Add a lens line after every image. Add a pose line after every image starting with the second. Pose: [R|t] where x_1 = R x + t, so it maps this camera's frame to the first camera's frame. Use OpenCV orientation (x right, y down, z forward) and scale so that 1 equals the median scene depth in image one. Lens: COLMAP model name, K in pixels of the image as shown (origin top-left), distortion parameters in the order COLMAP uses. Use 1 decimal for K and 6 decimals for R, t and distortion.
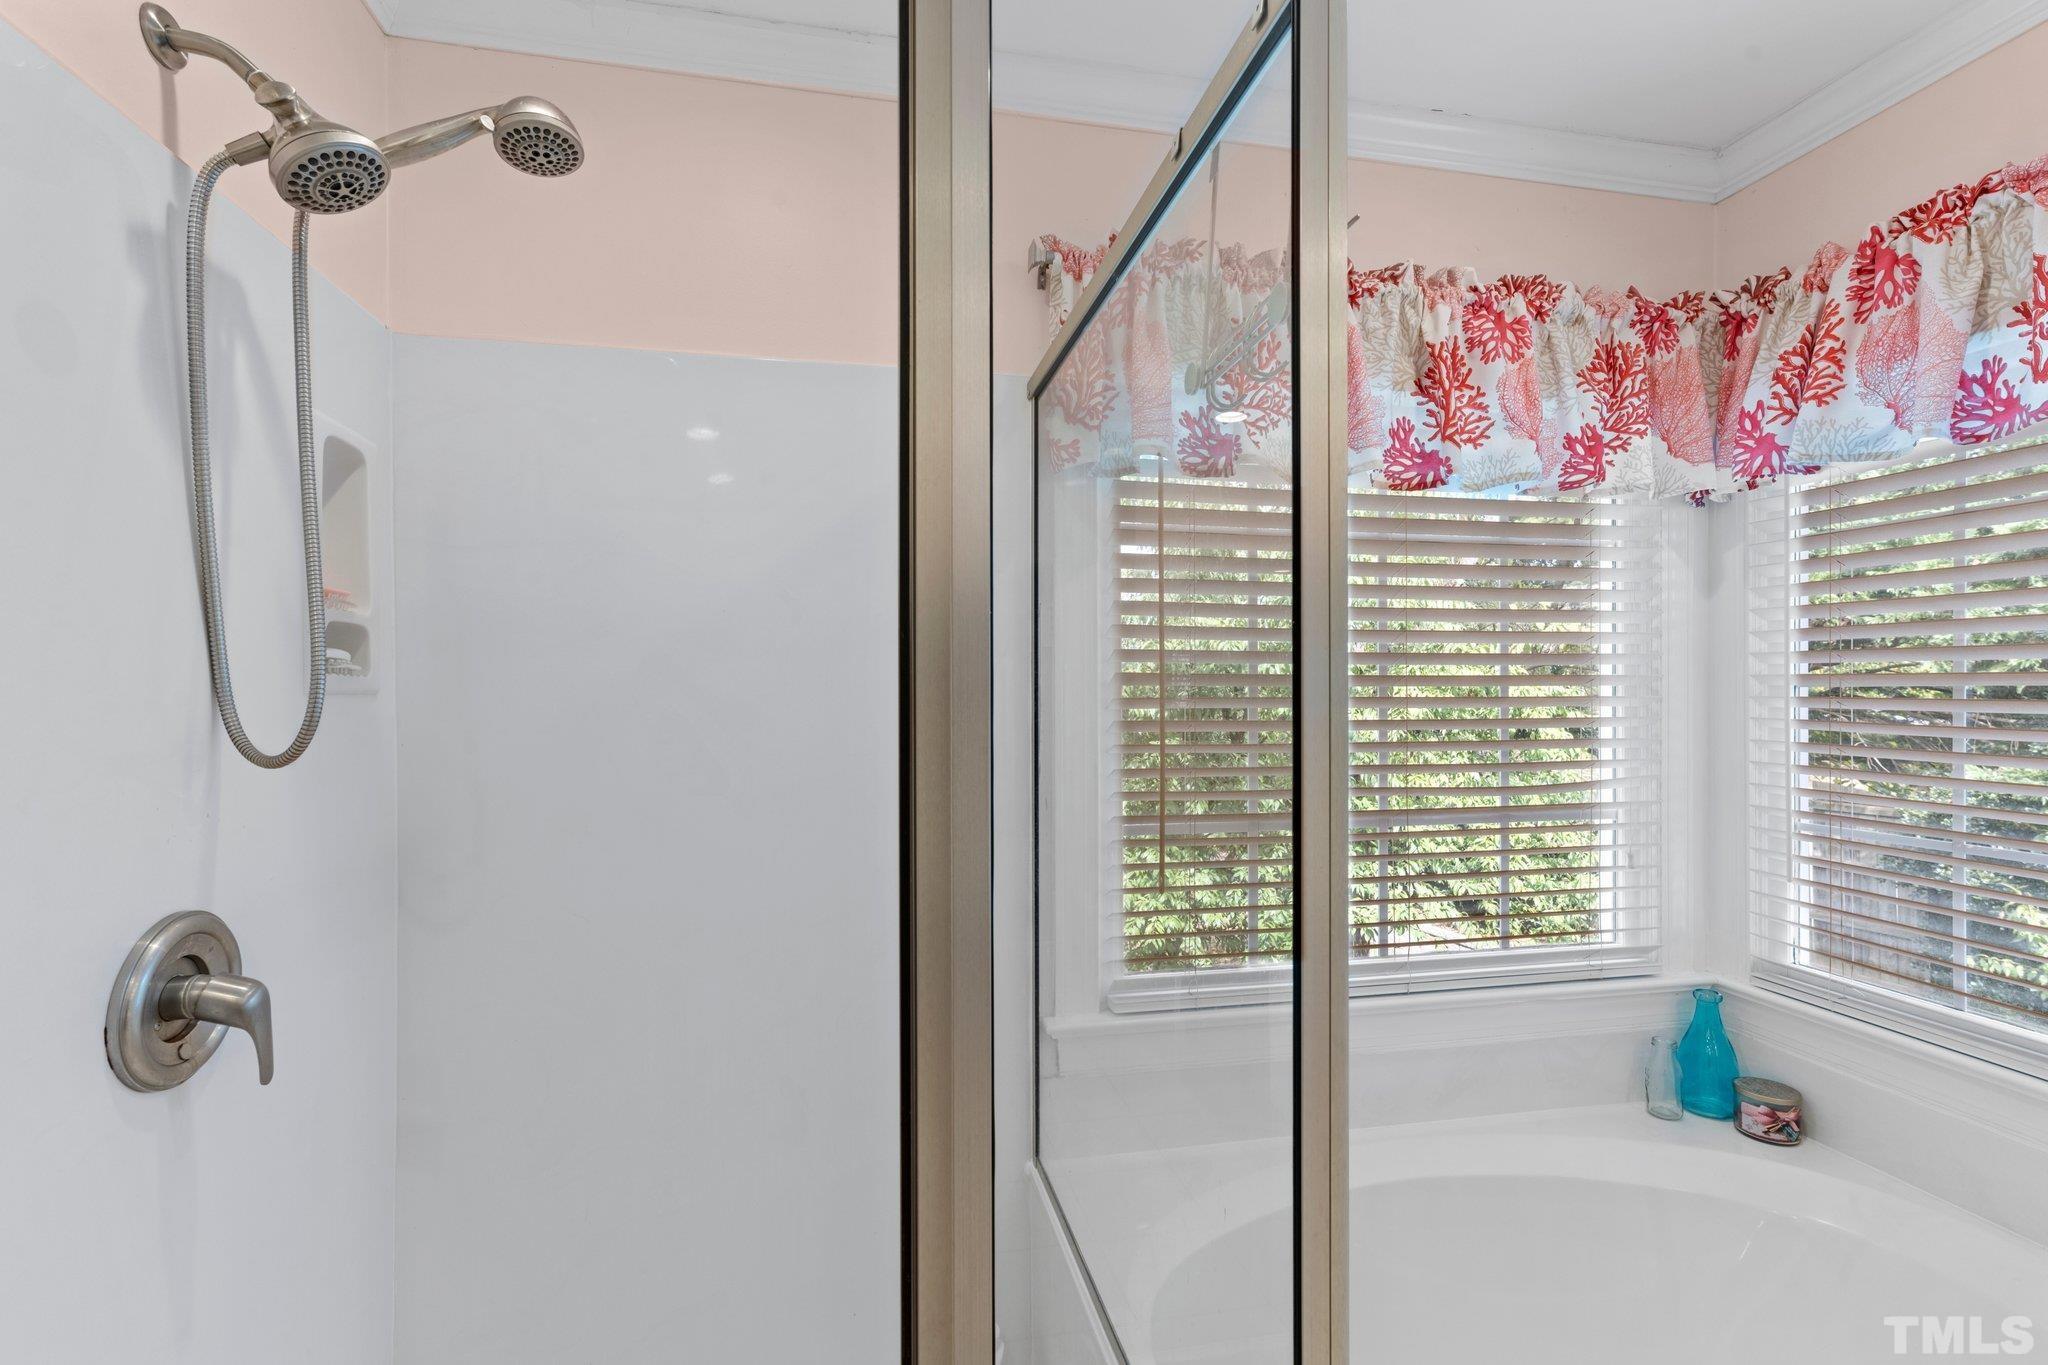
lens RADIAL K [[888.6, 0, 1020.6], [0, 888.6, 690.4], [0, 0, 1]] dist [0.004314, 0.000837]
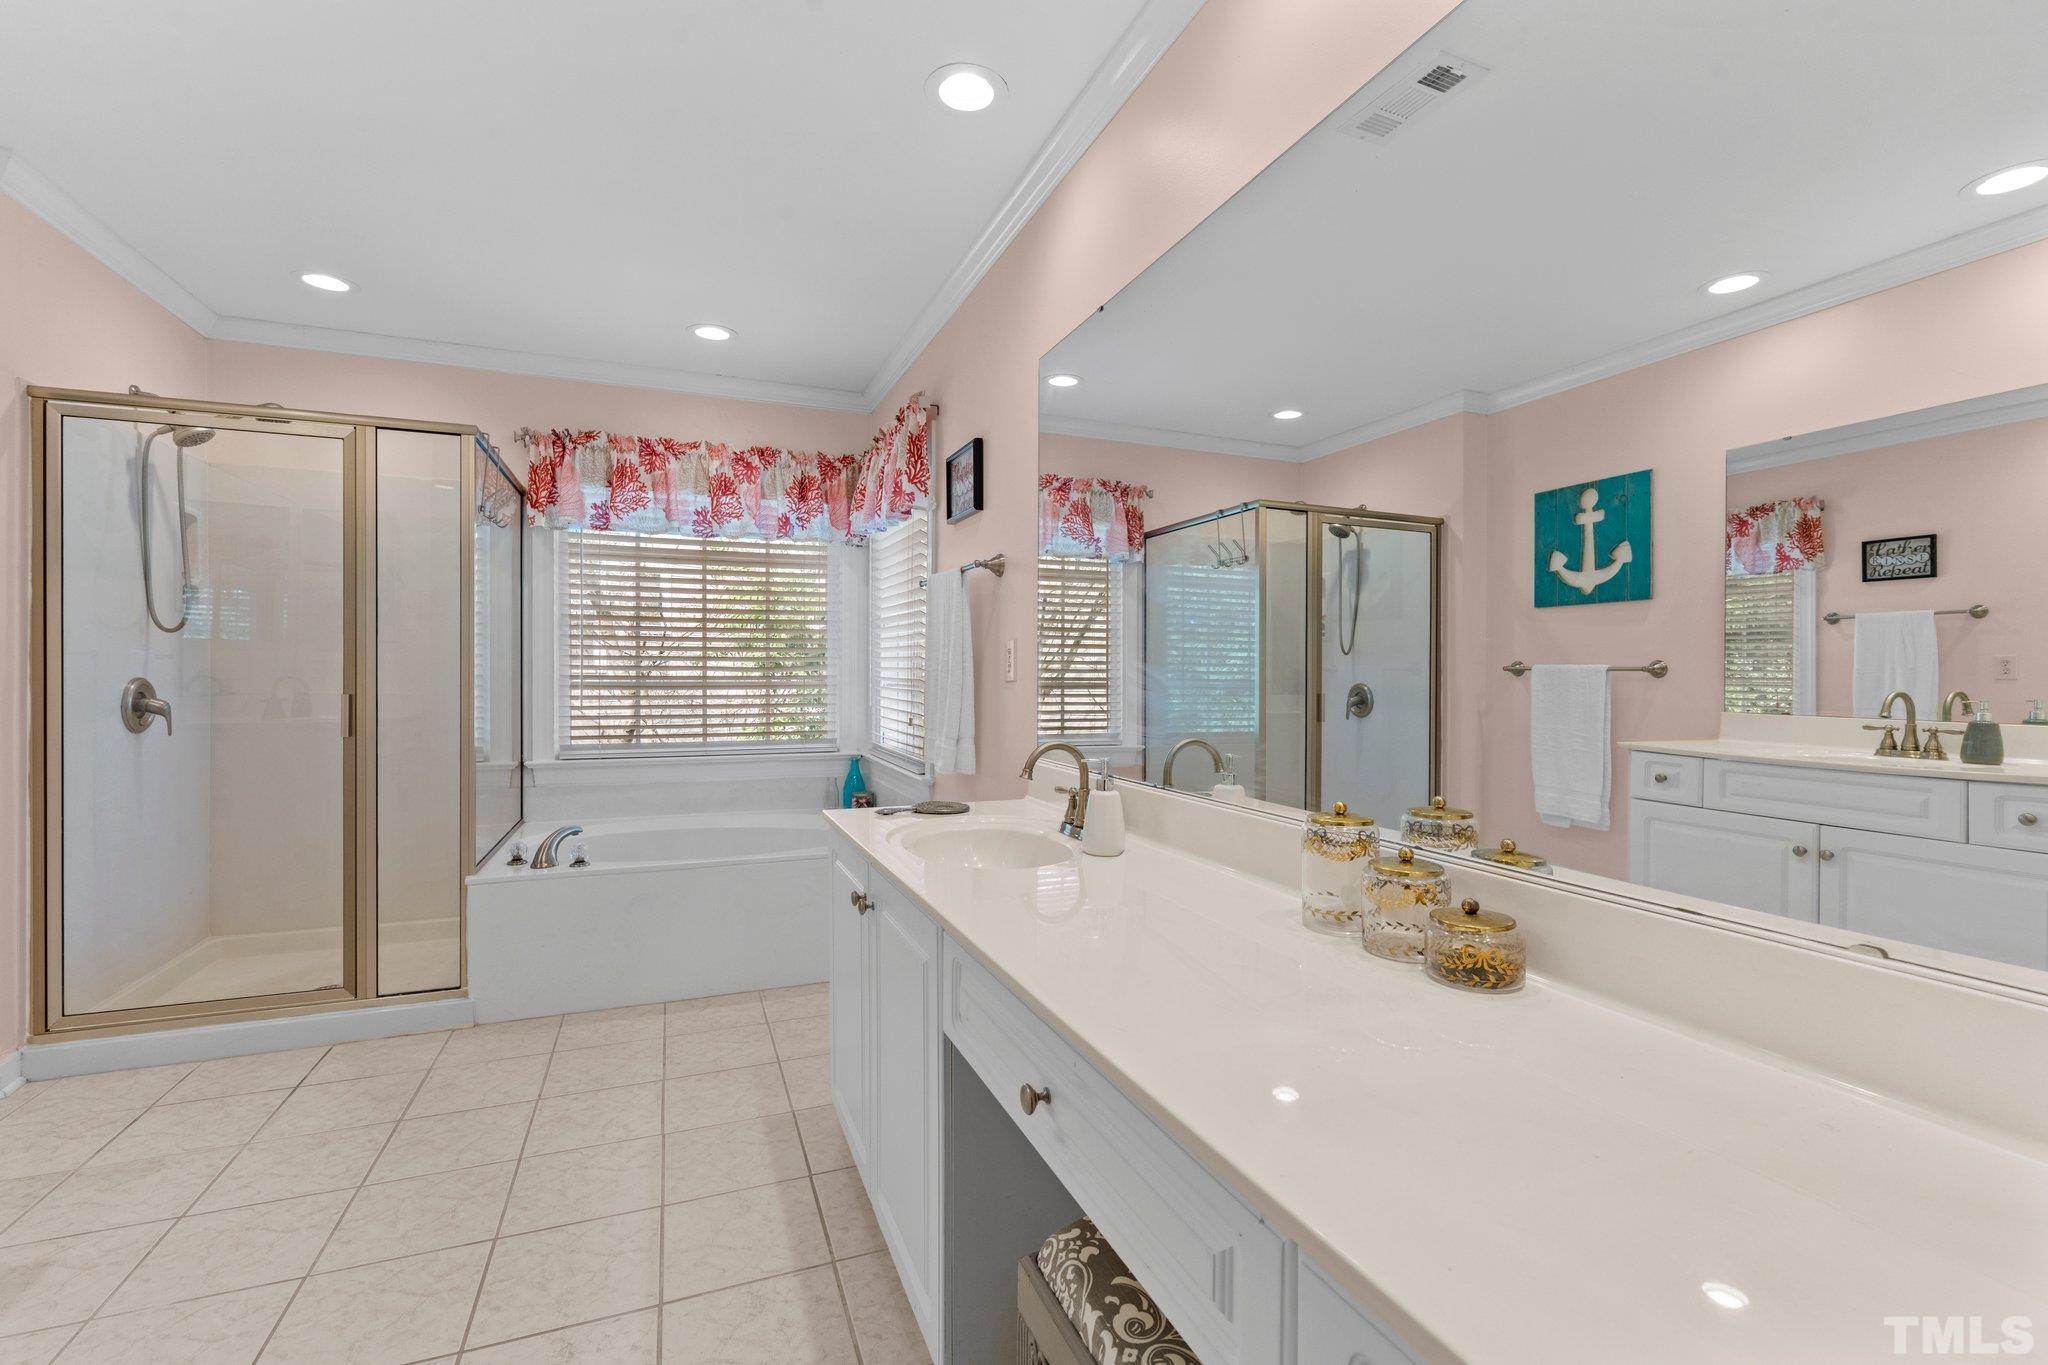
lens RADIAL K [[888.6, 0, 1025.1], [0, 888.6, 677.1], [0, 0, 1]] dist [0.004314, 0.000837]
pose [[0.983956, 0.001659, 0.178404, 0.851861], [-0.002241, 0.999993, 0.003057, 0.129730], [-0.178397, -0.003408, 0.983953, -1.443545]]
